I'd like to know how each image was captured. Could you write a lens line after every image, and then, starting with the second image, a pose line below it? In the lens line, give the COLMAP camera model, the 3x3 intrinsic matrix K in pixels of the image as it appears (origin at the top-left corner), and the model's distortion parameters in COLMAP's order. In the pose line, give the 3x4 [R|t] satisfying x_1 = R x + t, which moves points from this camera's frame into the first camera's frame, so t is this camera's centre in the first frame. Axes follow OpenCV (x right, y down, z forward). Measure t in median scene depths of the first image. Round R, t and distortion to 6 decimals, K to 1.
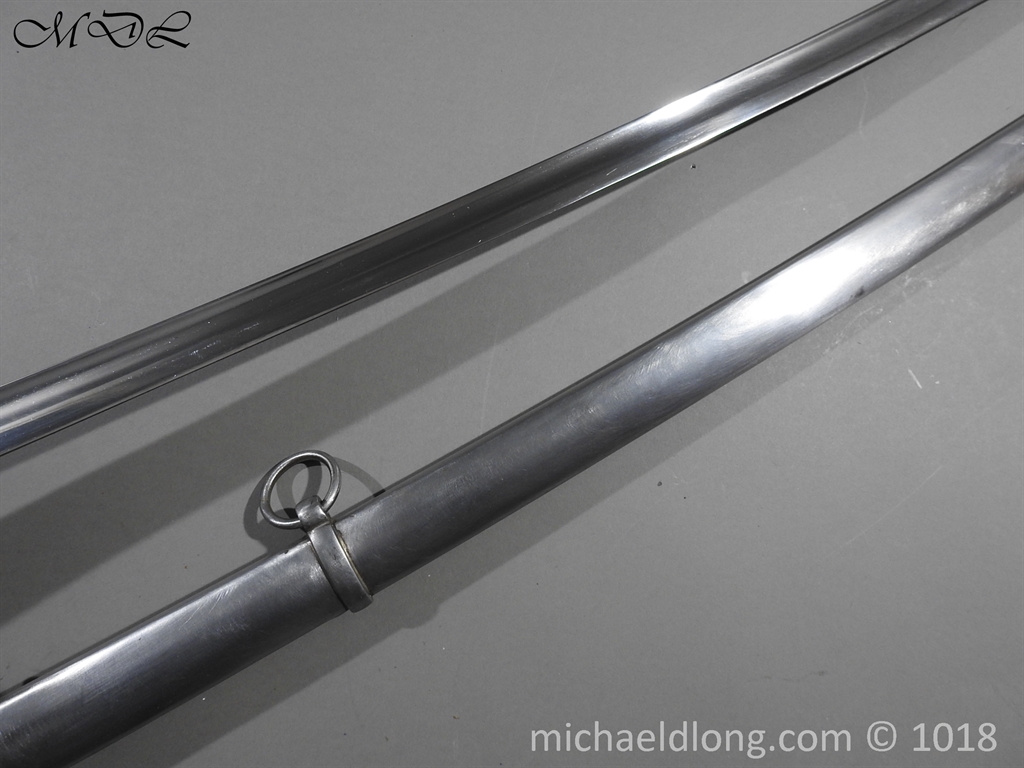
lens RADIAL K [[712.7, 0, 512.7], [0, 712.7, 384.7], [0, 0, 1]] dist [0.008027, -0.005597]
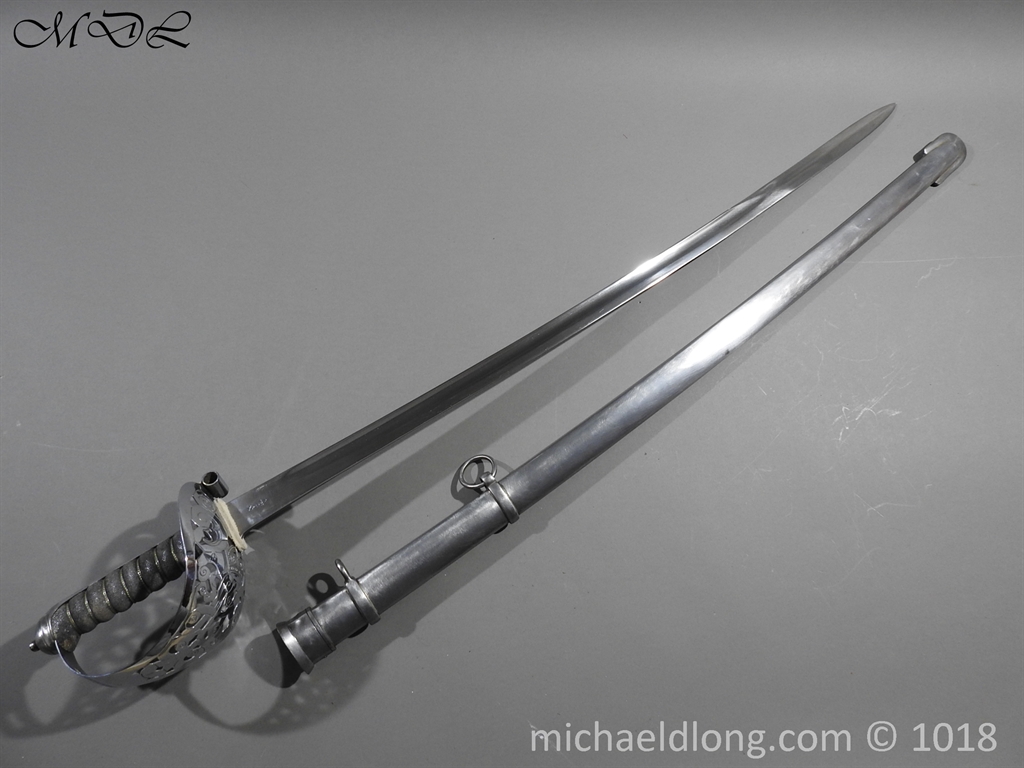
lens RADIAL K [[712.7, 0, 509.6], [0, 712.7, 382.1], [0, 0, 1]] dist [0.008027, -0.005597]
pose [[0.993251, -0.114772, 0.016752, -0.198357], [0.115983, 0.981471, -0.152523, 0.208230], [0.001064, 0.153437, 0.988158, -1.091475]]
